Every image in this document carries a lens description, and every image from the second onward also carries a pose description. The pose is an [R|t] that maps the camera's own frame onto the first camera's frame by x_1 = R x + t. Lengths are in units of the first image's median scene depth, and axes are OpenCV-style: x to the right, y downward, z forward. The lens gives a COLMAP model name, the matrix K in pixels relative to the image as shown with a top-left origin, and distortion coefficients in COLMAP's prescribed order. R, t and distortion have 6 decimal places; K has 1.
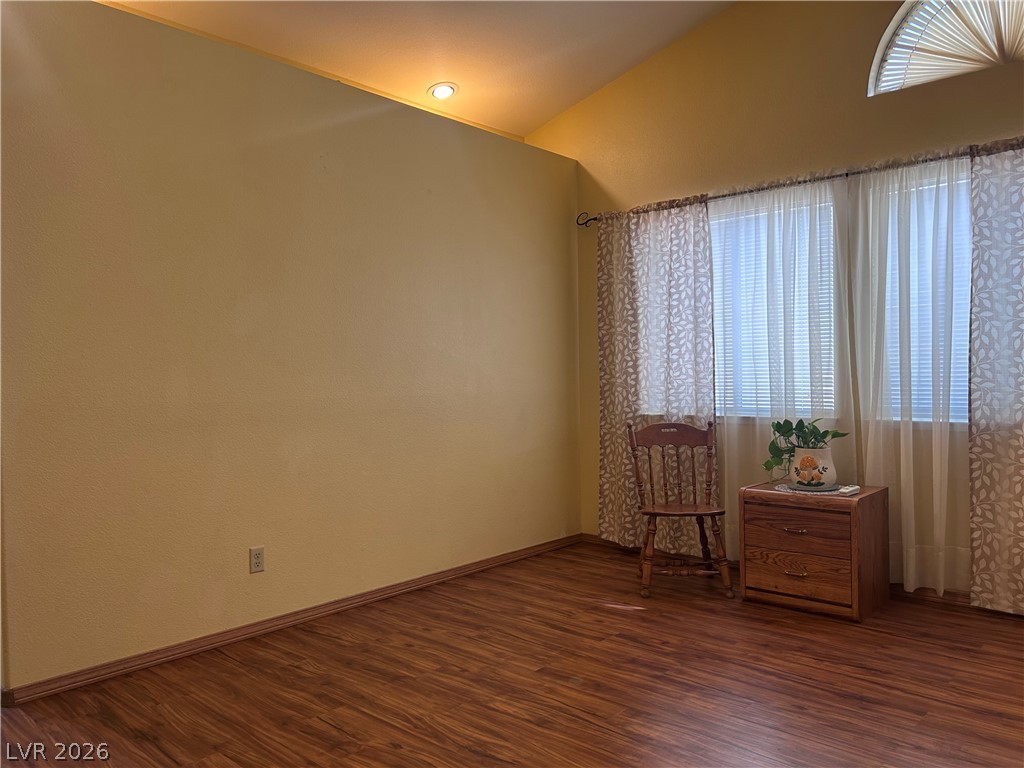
lens RADIAL K [[769.0, 0, 515.6], [0, 769.0, 382.6], [0, 0, 1]] dist [0.056479, -0.054156]
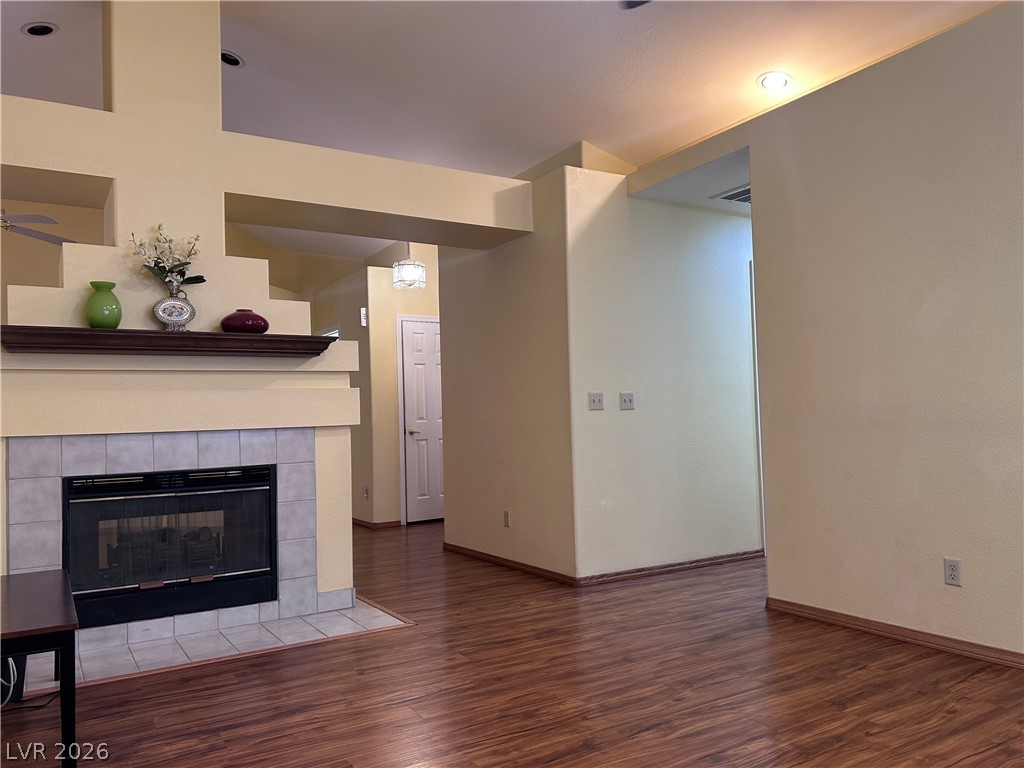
lens RADIAL K [[769.0, 0, 509.3], [0, 769.0, 386.1], [0, 0, 1]] dist [0.056479, -0.054156]
pose [[-0.274628, -0.012403, -0.961470, 0.818952], [0.026312, 0.999445, -0.020408, 0.011388], [0.961190, -0.030903, -0.274150, 0.855697]]
